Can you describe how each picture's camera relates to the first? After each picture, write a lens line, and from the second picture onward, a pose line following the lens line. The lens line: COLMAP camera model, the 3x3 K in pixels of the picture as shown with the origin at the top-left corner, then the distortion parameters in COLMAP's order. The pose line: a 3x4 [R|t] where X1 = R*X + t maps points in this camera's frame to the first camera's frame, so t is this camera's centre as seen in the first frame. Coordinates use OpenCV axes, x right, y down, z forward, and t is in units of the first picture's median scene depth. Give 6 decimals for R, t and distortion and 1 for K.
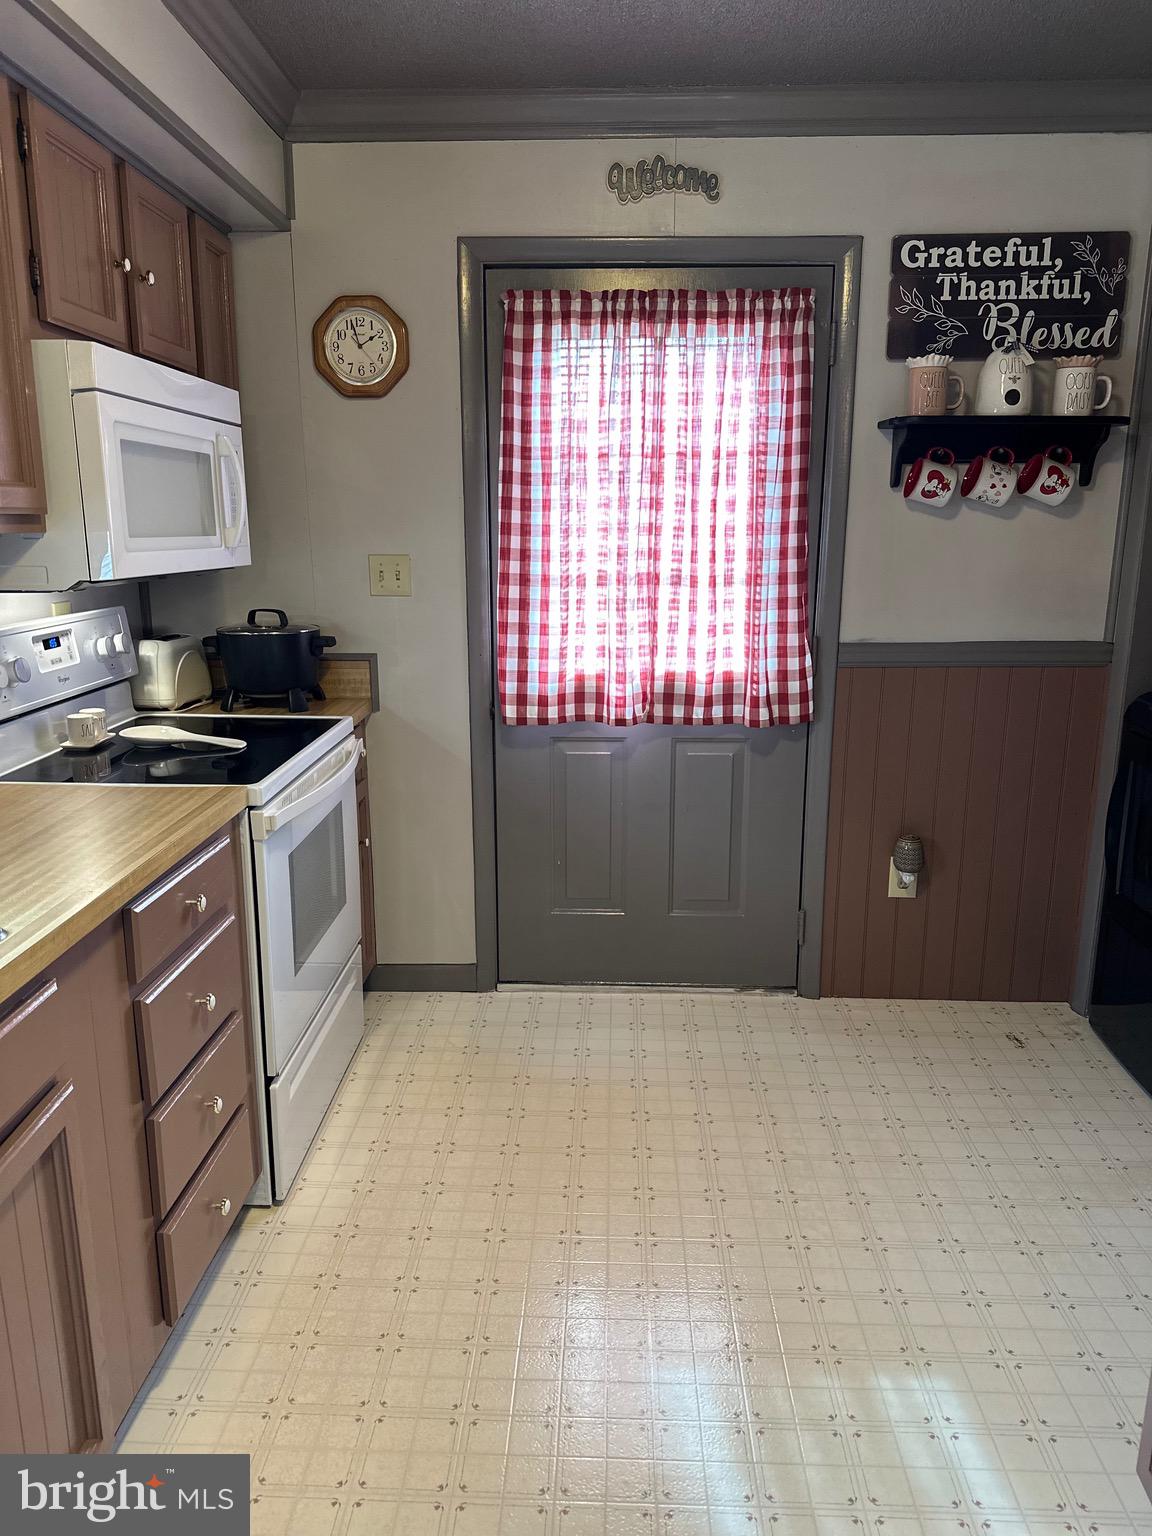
lens RADIAL K [[1091.2, 0, 579.7], [0, 1091.2, 782.3], [0, 0, 1]] dist [0.157412, -0.294372]
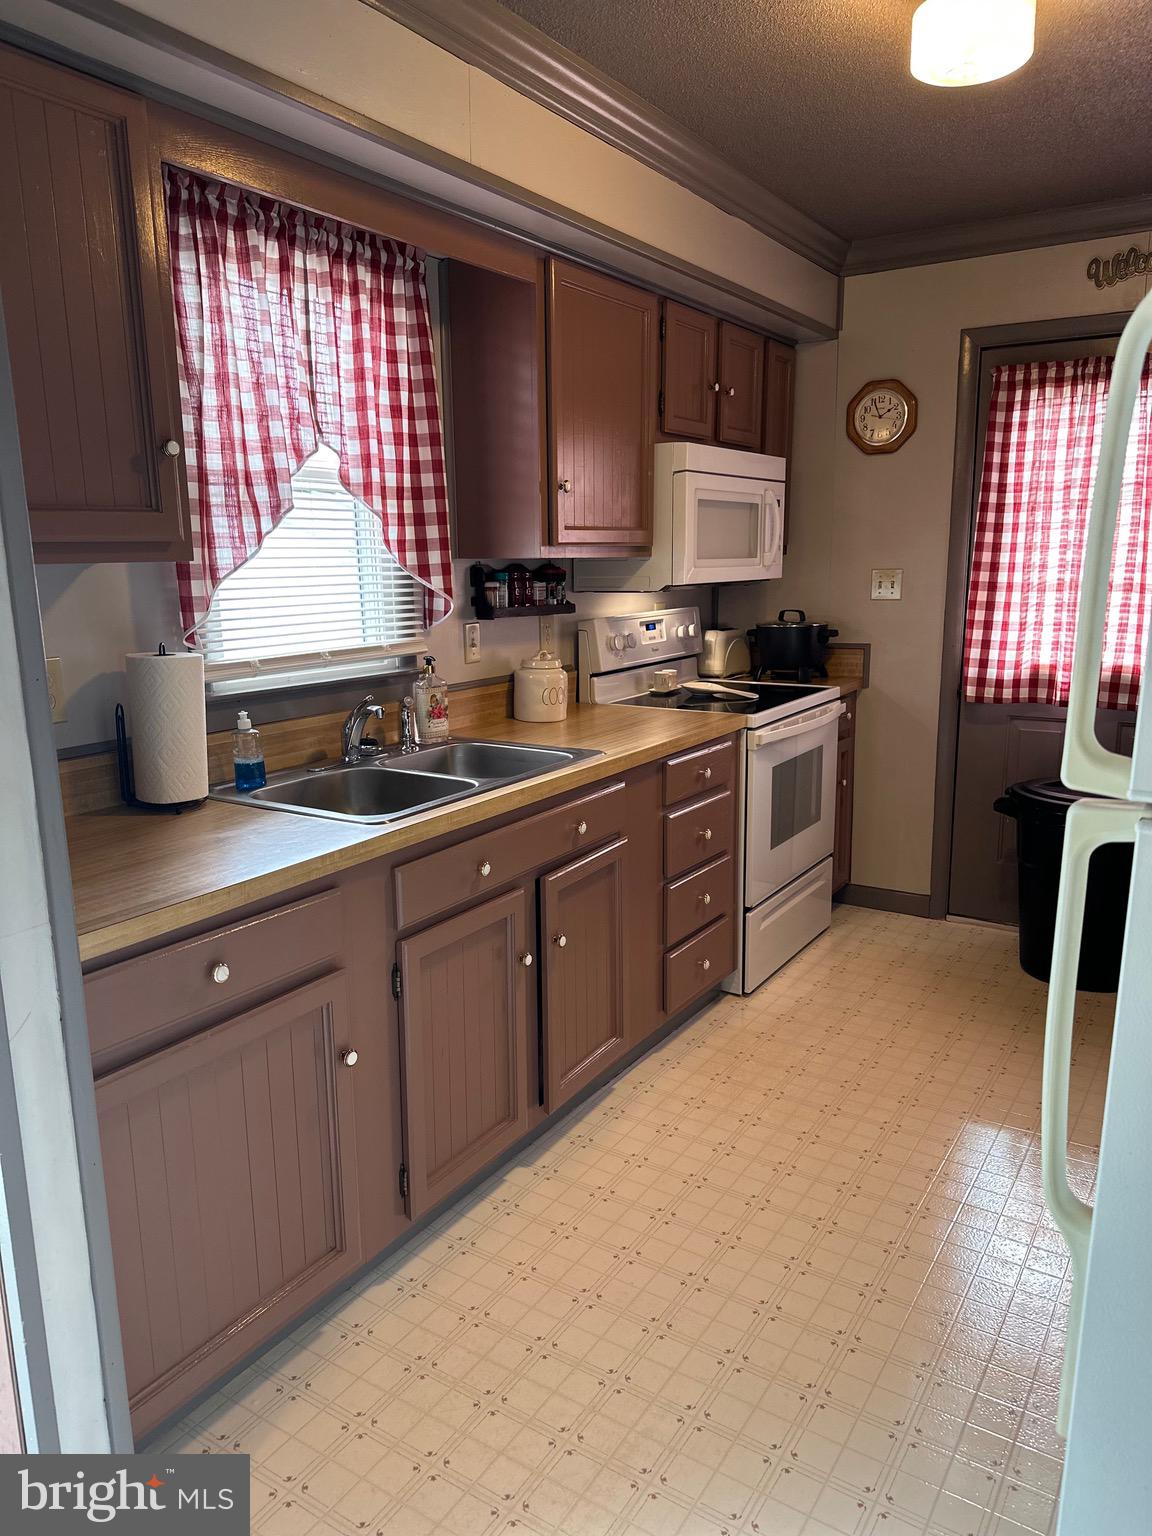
lens RADIAL K [[1091.2, 0, 579.7], [0, 1091.2, 782.3], [0, 0, 1]] dist [0.157412, -0.294372]
pose [[0.864331, 0.091157, -0.494593, 0.200299], [-0.102578, 0.994717, 0.004072, 0.085698], [0.492352, 0.047215, 0.869115, -0.346051]]
